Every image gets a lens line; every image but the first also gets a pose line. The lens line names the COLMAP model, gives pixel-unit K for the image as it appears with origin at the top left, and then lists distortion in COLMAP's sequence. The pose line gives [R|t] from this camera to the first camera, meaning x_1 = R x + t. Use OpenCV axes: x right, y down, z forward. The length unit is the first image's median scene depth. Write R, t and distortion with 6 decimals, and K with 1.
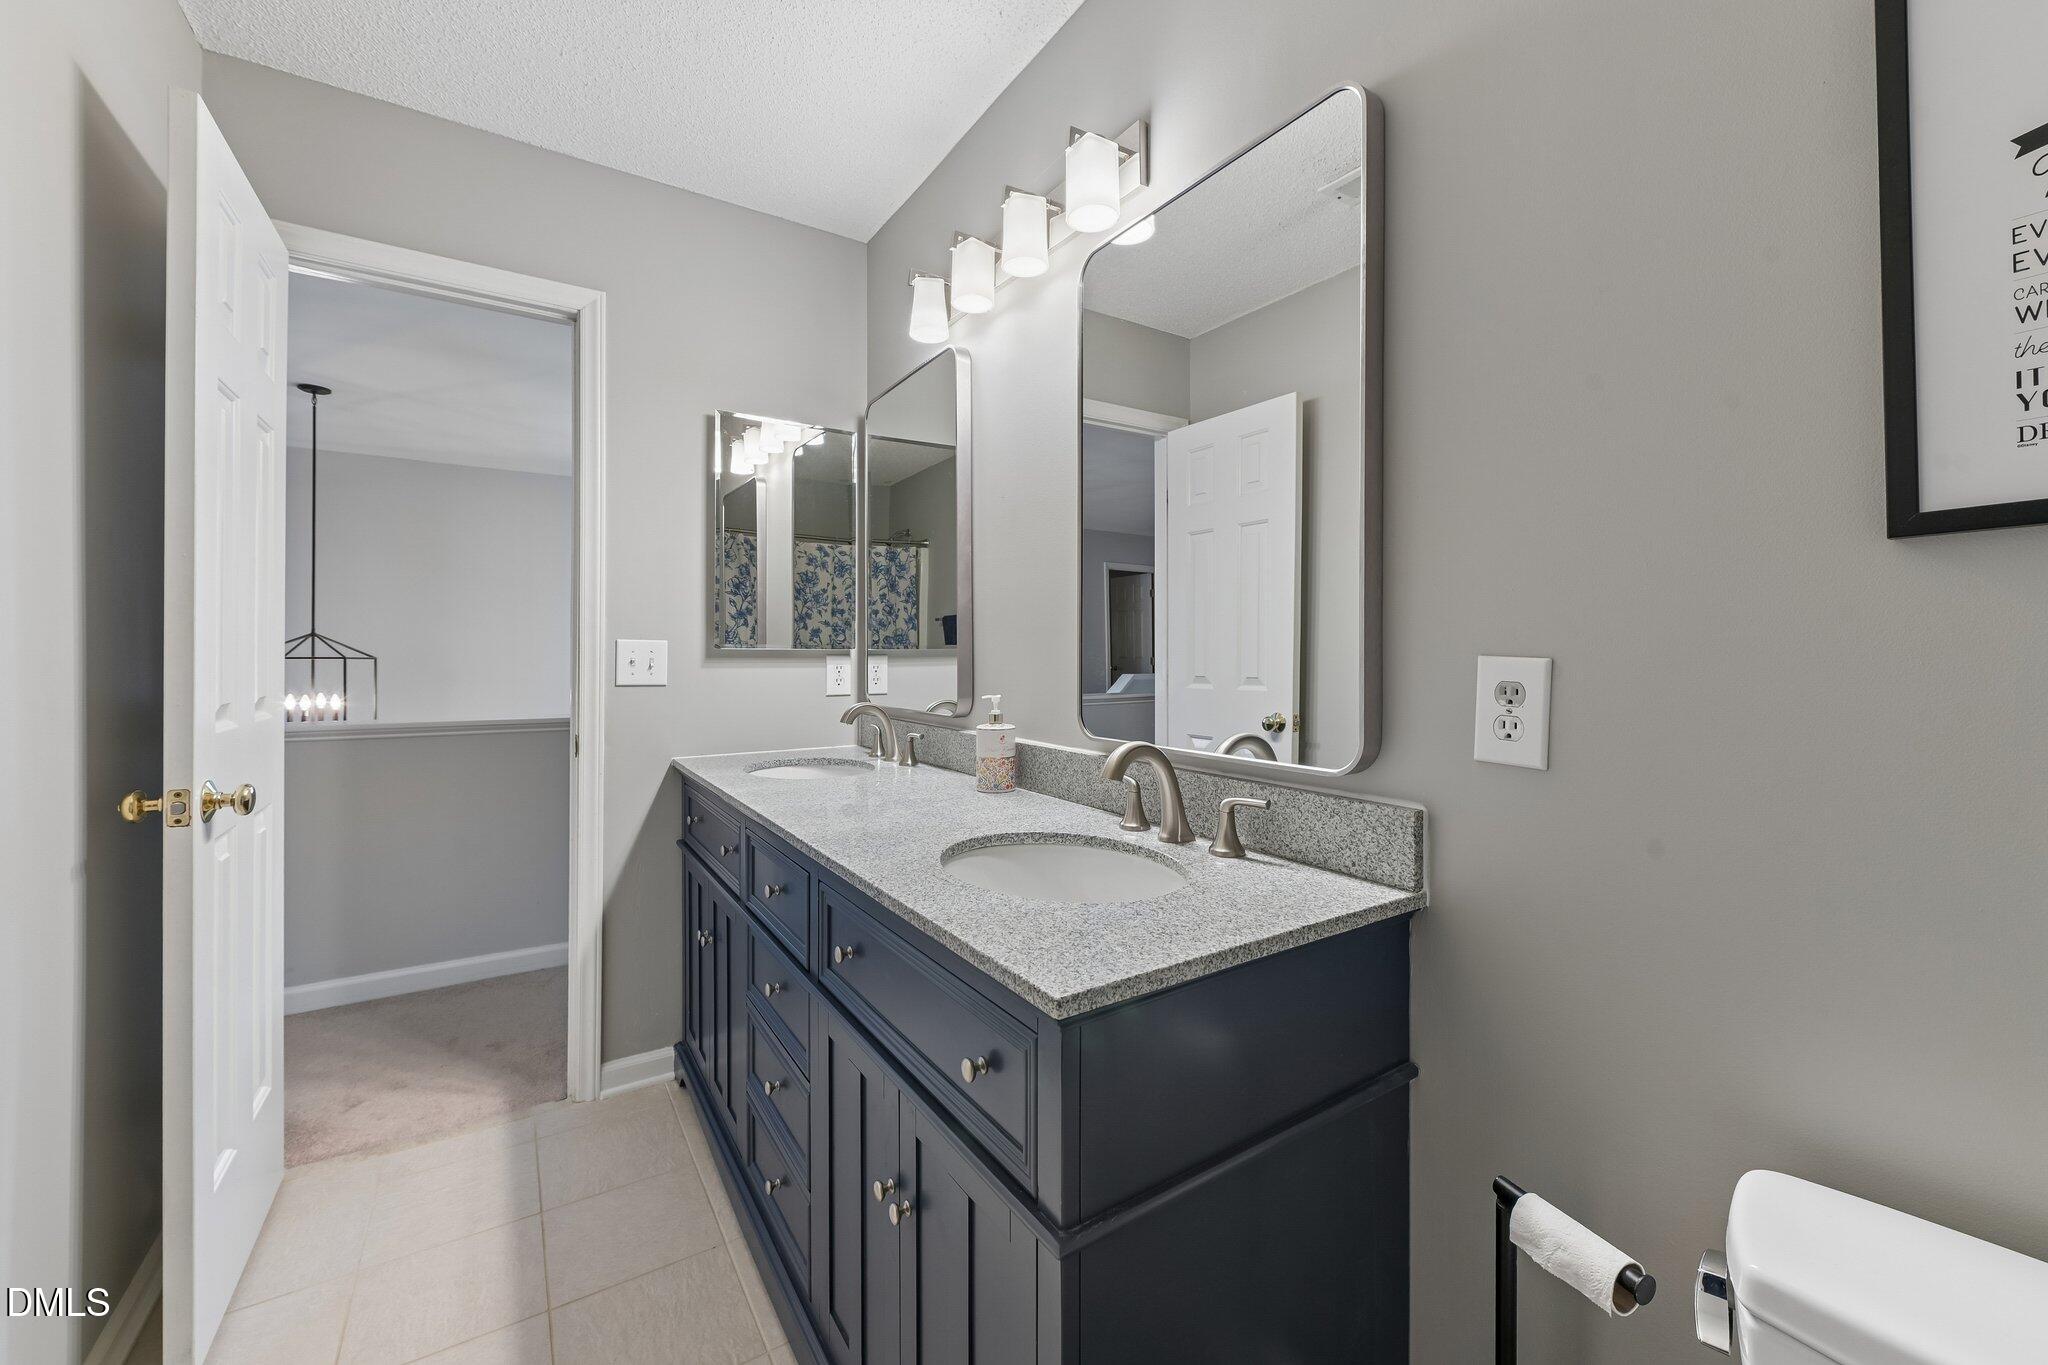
lens RADIAL K [[801.3, 0, 1035.4], [0, 801.3, 677.2], [0, 0, 1]] dist [0.000021, -0.000196]
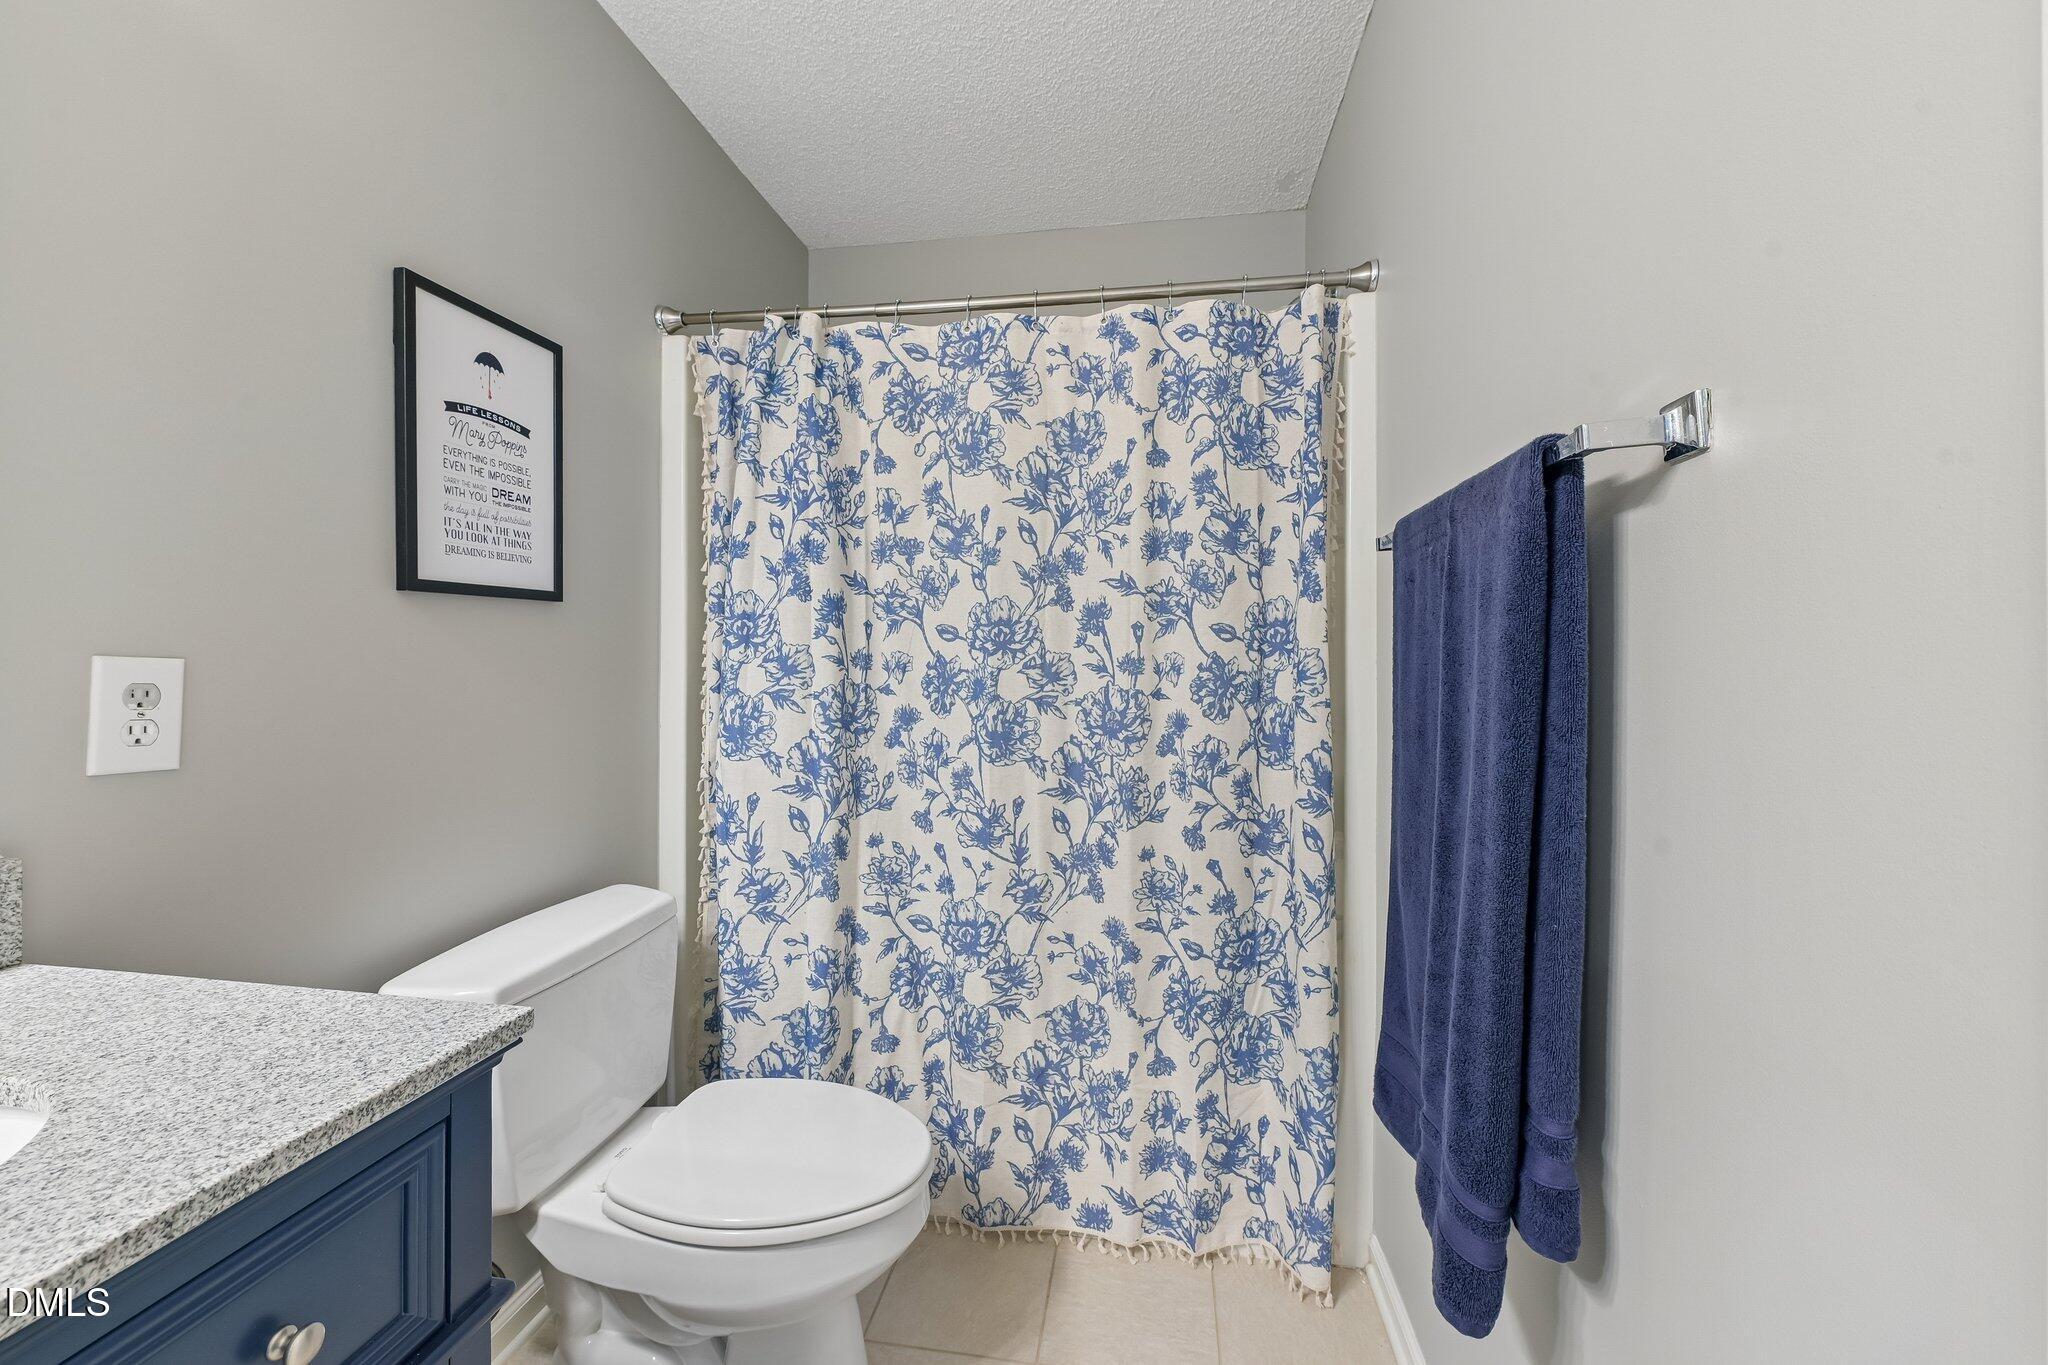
lens RADIAL K [[801.3, 0, 1035.4], [0, 801.3, 677.2], [0, 0, 1]] dist [0.000021, -0.000196]
pose [[-0.740140, -0.012705, 0.672333, -0.842045], [0.021025, 0.998895, 0.042022, -0.019726], [-0.672124, 0.045237, -0.739056, 1.015394]]
